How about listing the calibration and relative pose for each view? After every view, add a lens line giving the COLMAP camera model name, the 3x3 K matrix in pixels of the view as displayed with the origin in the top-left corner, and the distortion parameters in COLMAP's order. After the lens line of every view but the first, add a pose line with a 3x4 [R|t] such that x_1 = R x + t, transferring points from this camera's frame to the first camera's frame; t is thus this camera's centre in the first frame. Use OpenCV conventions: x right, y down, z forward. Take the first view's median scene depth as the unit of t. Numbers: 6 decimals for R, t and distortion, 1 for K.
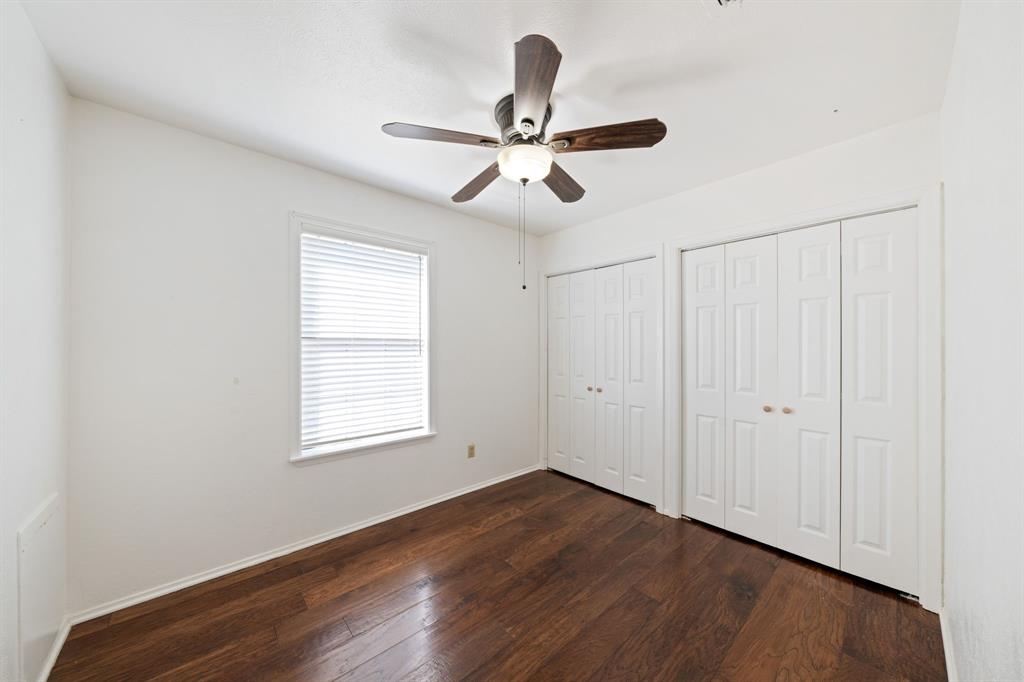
lens RADIAL K [[365.6, 0, 512.0], [0, 365.6, 341.0], [0, 0, 1]] dist [0.000853, -0.000095]
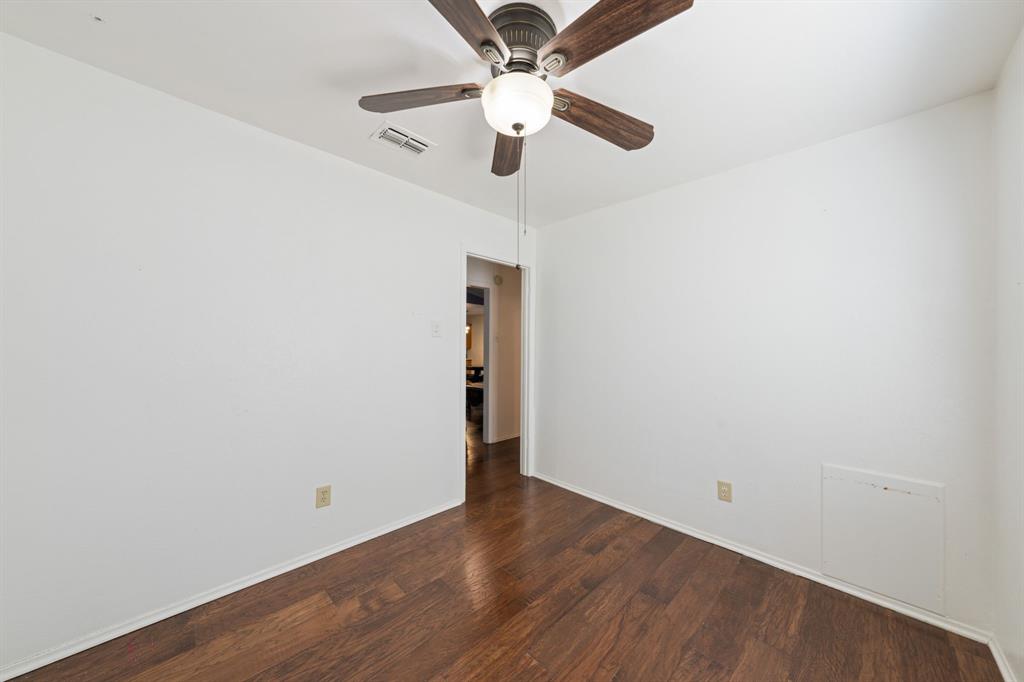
lens RADIAL K [[365.6, 0, 512.0], [0, 365.6, 341.0], [0, 0, 1]] dist [0.000853, -0.000095]
pose [[-0.997945, -0.019493, -0.061048, 0.120209], [-0.018787, 0.999750, -0.012112, 0.019048], [0.061268, -0.010940, -0.998061, 1.986389]]
